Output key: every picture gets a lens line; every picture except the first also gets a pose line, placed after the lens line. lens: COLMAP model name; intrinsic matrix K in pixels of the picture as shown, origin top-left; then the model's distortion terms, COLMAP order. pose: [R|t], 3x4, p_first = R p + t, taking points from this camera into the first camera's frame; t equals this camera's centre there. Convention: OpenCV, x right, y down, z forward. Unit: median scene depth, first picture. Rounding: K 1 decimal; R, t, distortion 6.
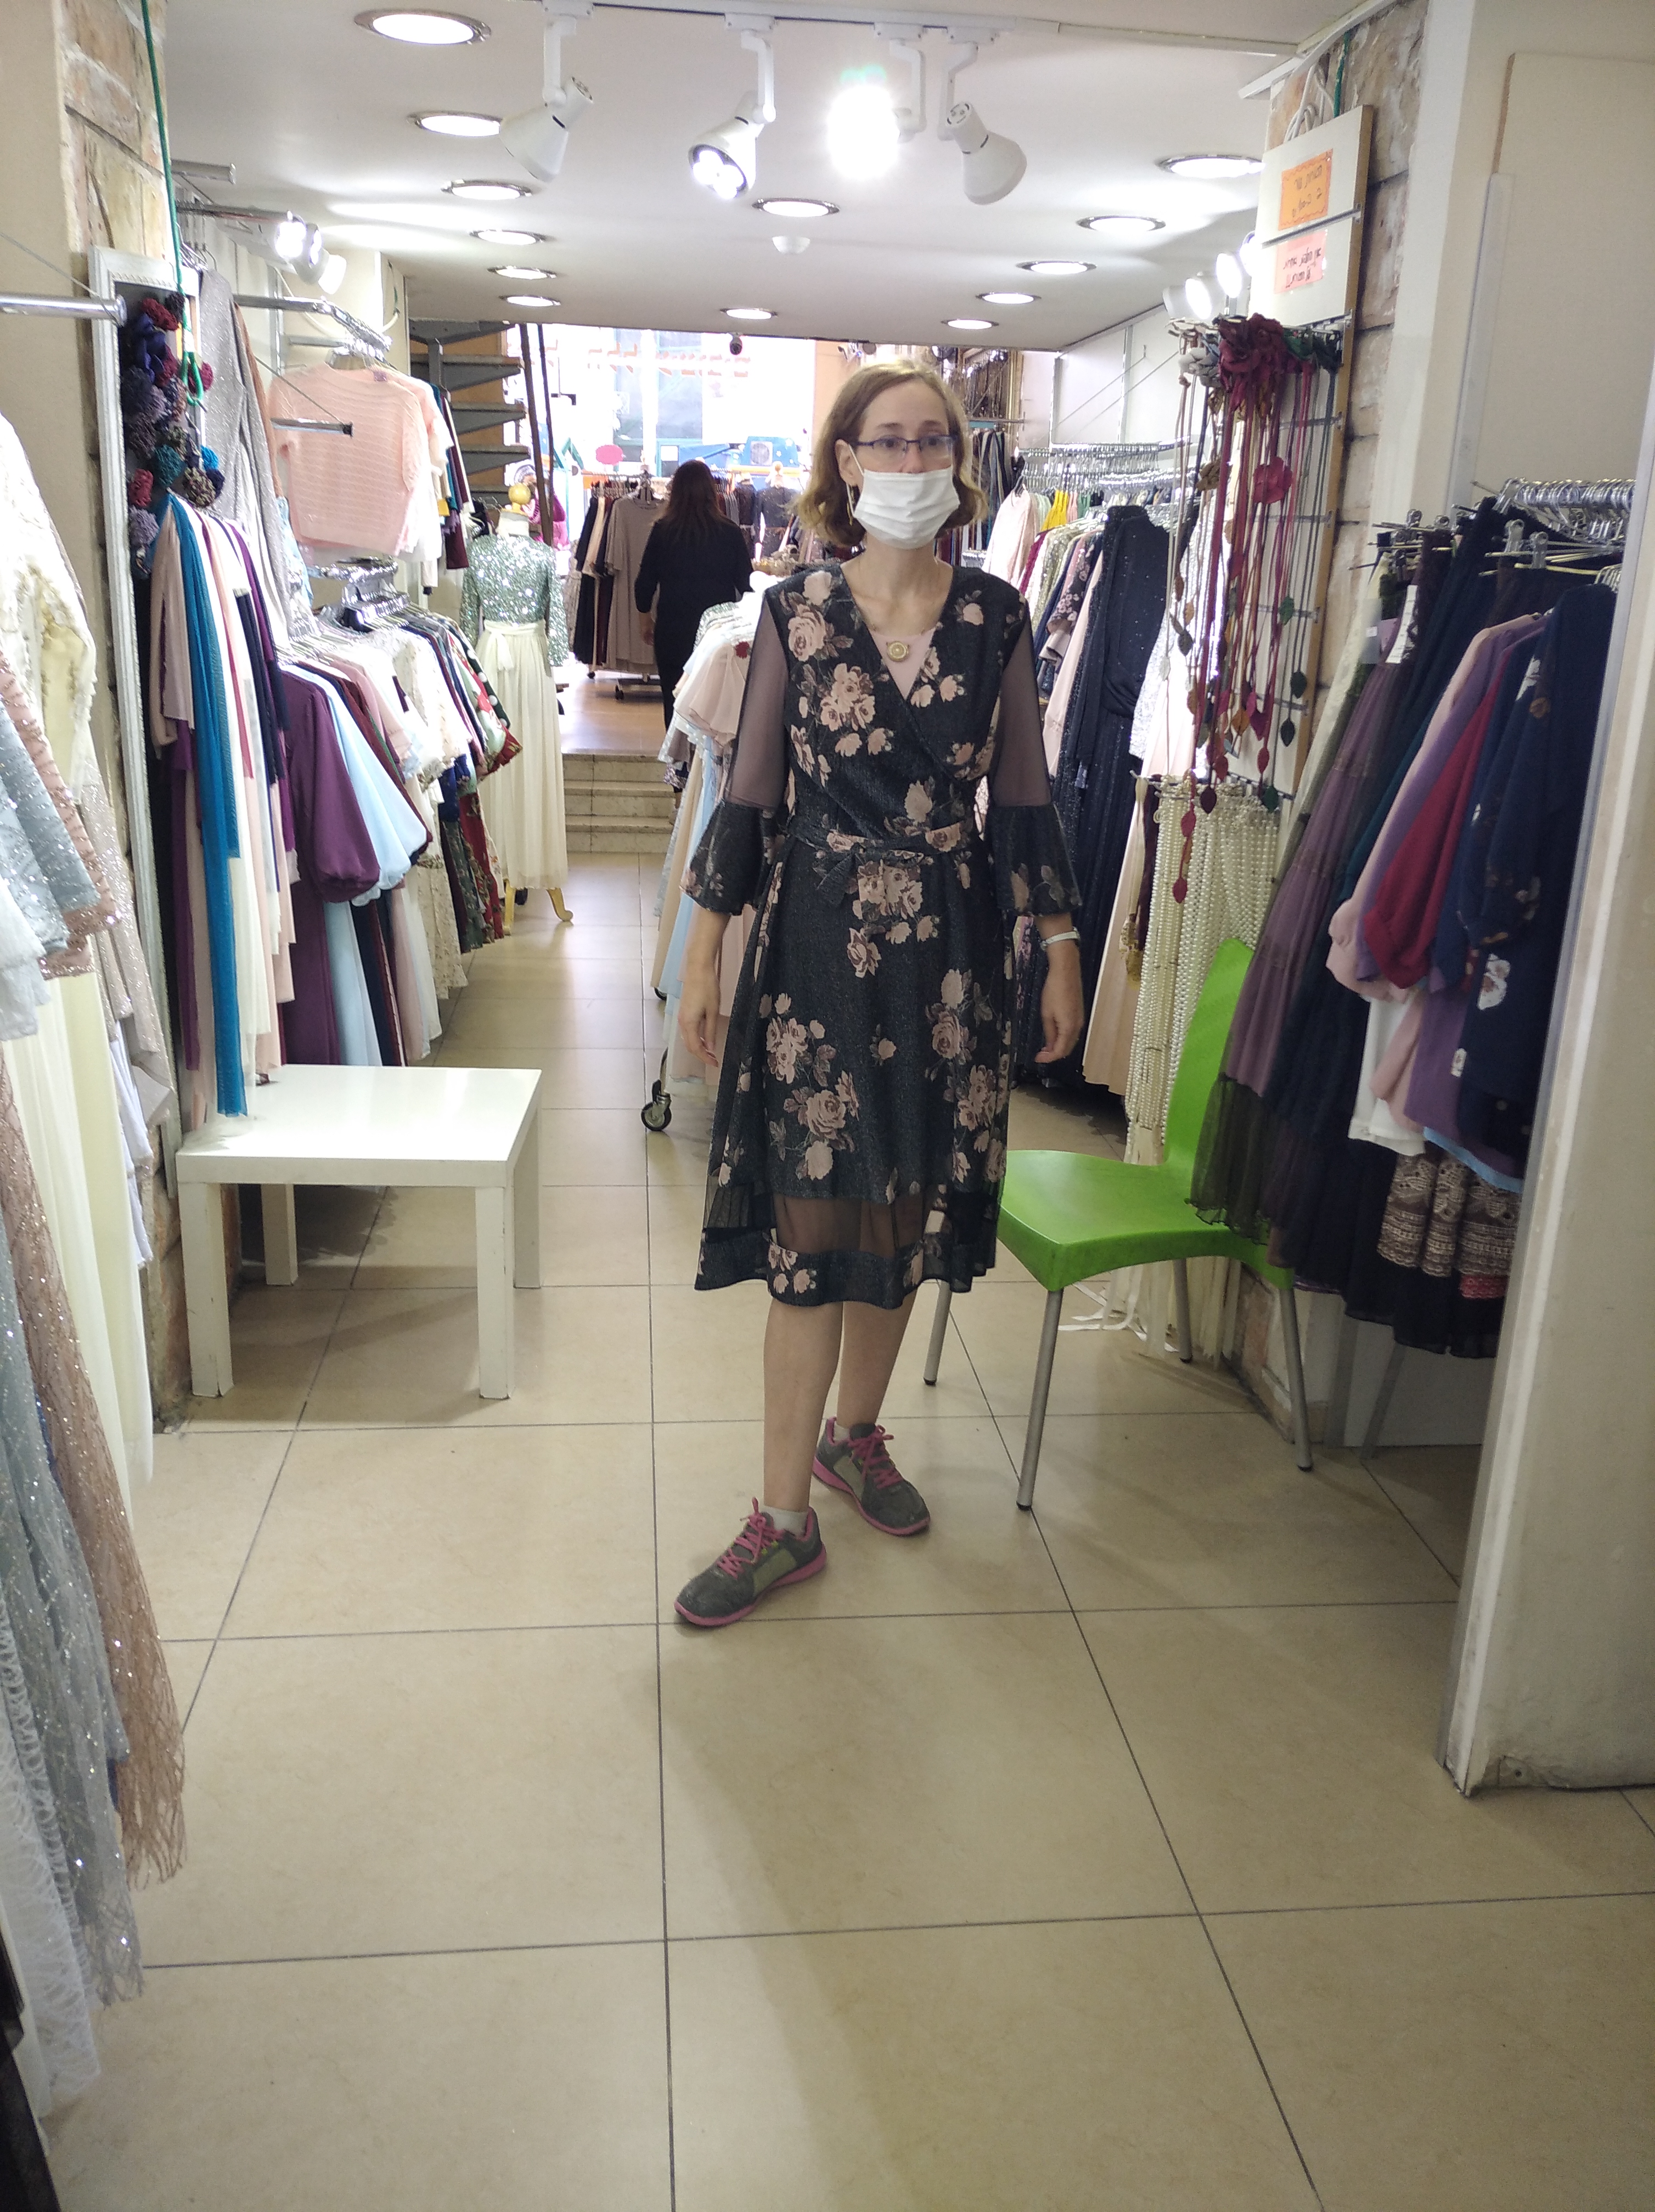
lens RADIAL K [[1779.5, 0, 816.9], [0, 1779.5, 1085.7], [0, 0, 1]] dist [0.055191, -0.089873]
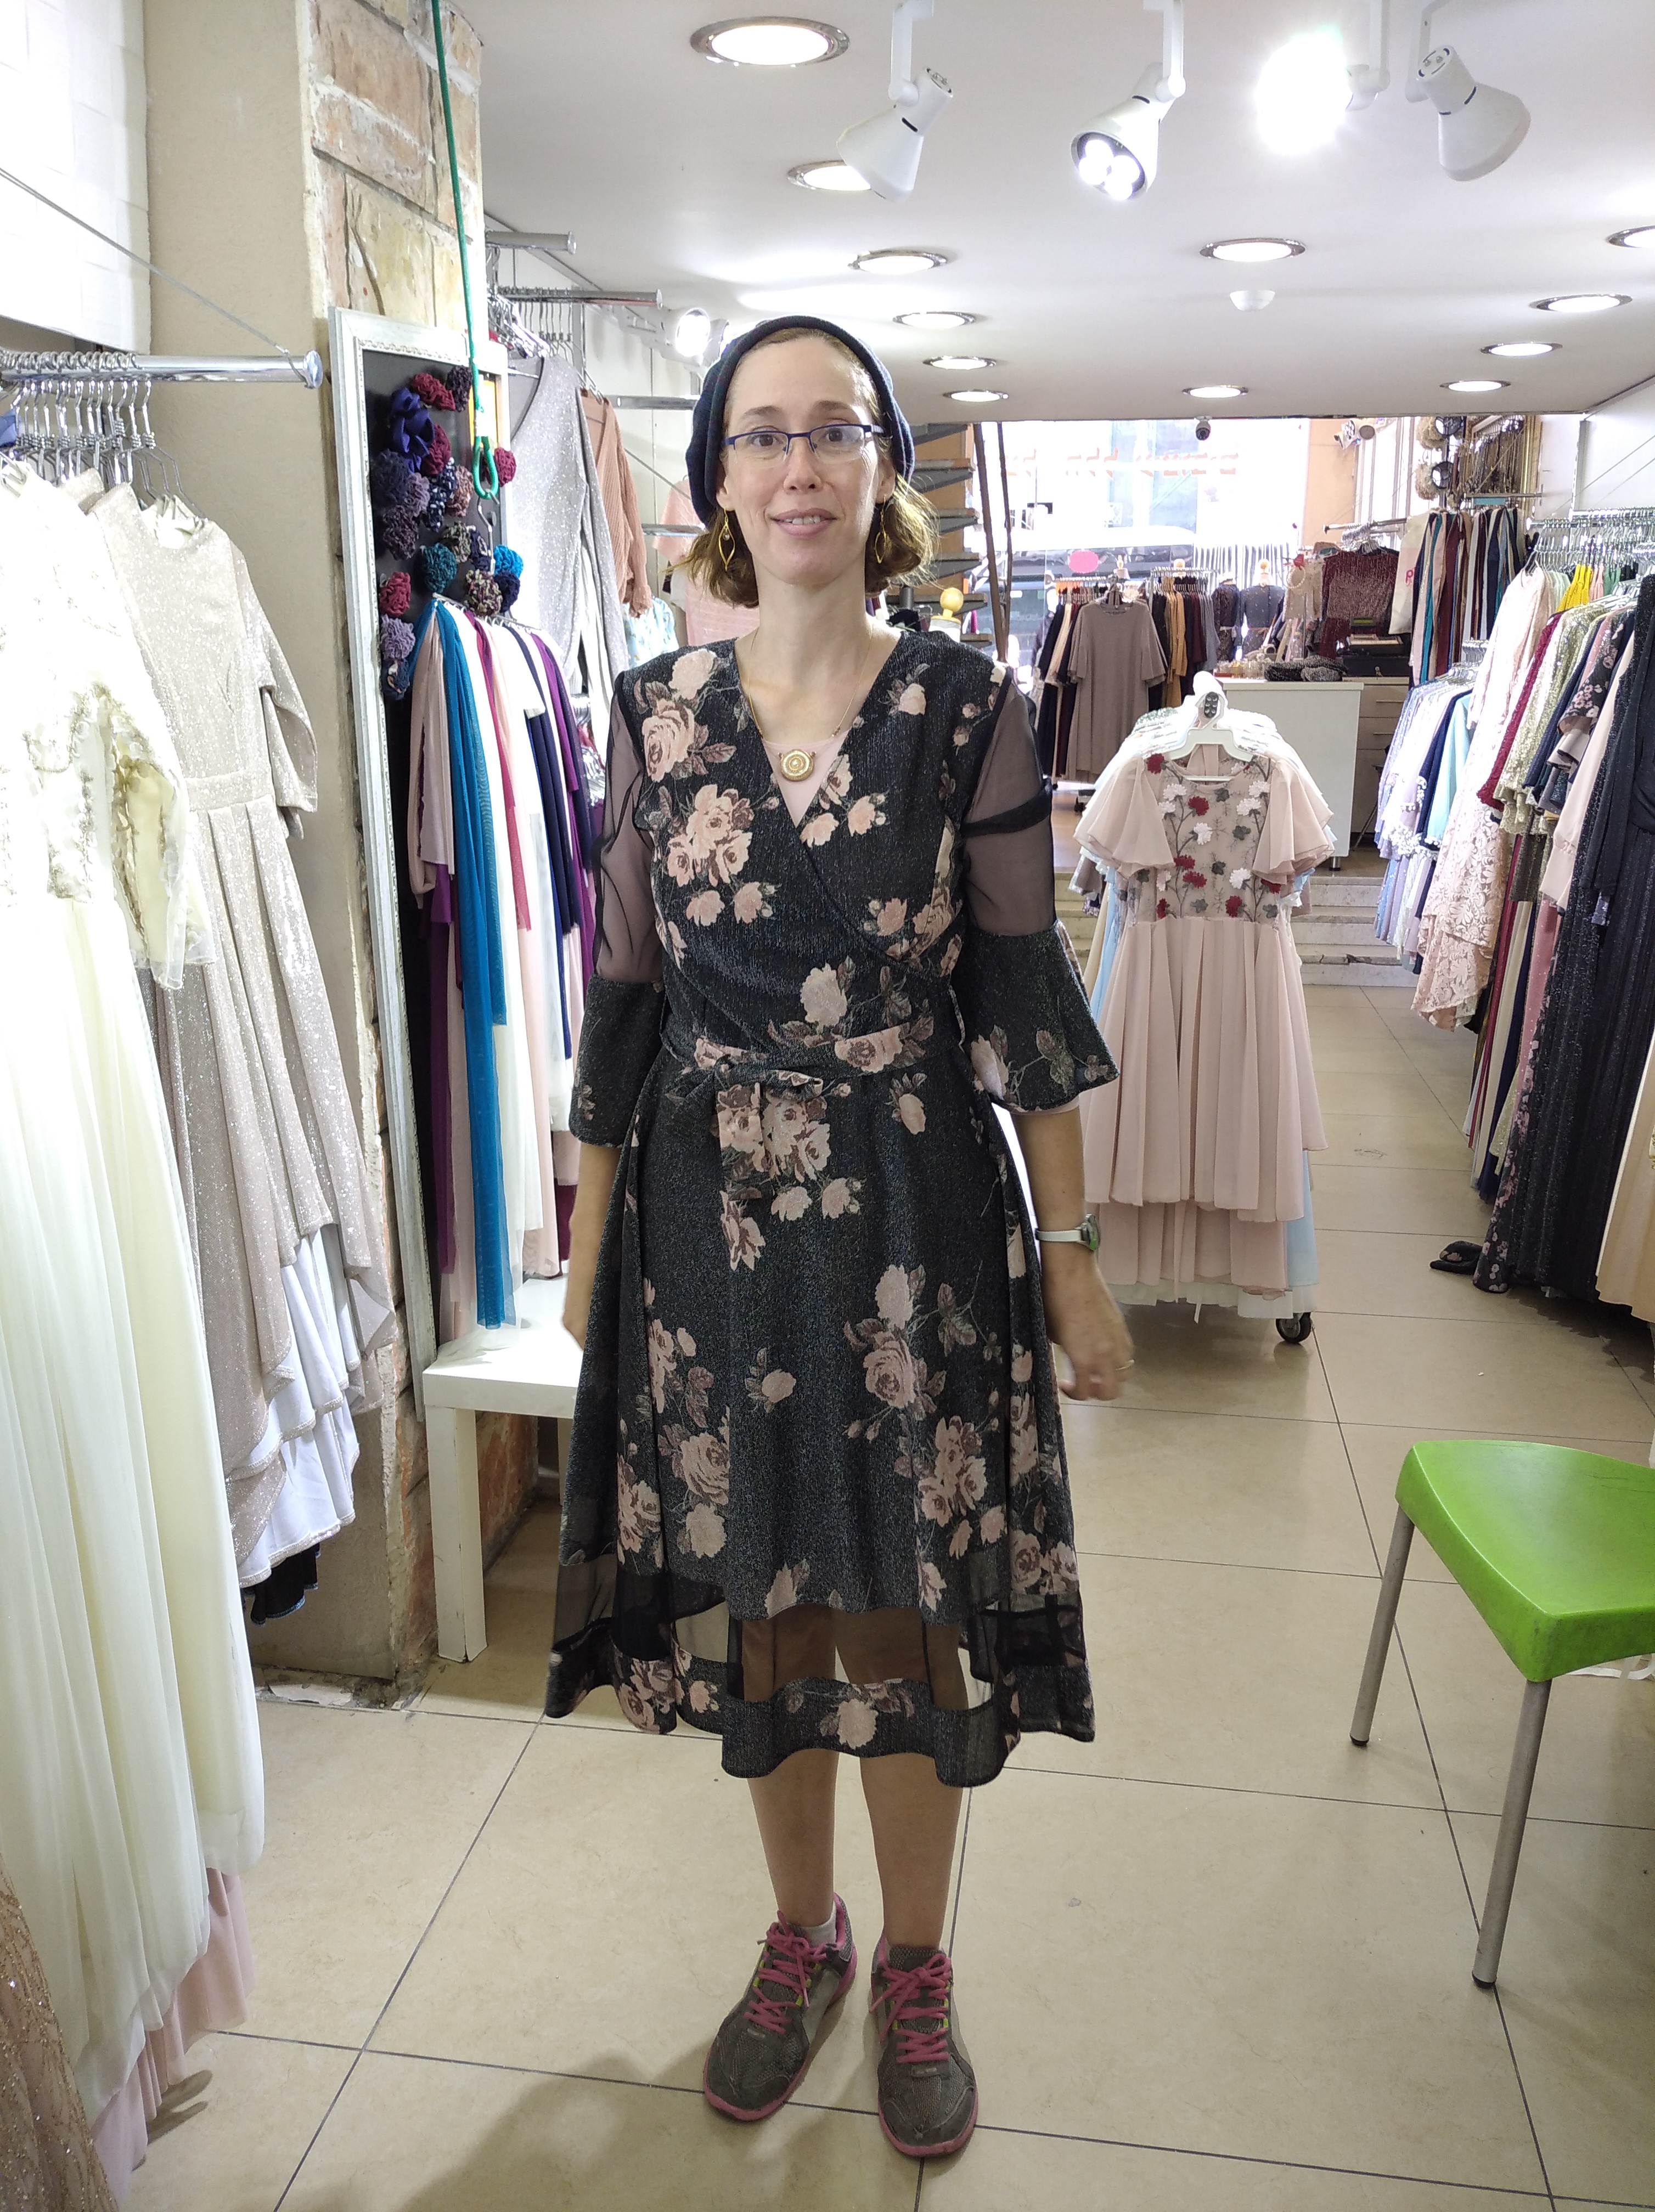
lens RADIAL K [[1787.6, 0, 822.6], [0, 1787.6, 1079.5], [0, 0, 1]] dist [0.051037, -0.084414]
pose [[0.965180, 0.027713, -0.260115, 0.034589], [-0.043810, 0.997453, -0.056291, -0.053586], [0.257892, 0.065727, 0.963936, 0.204024]]
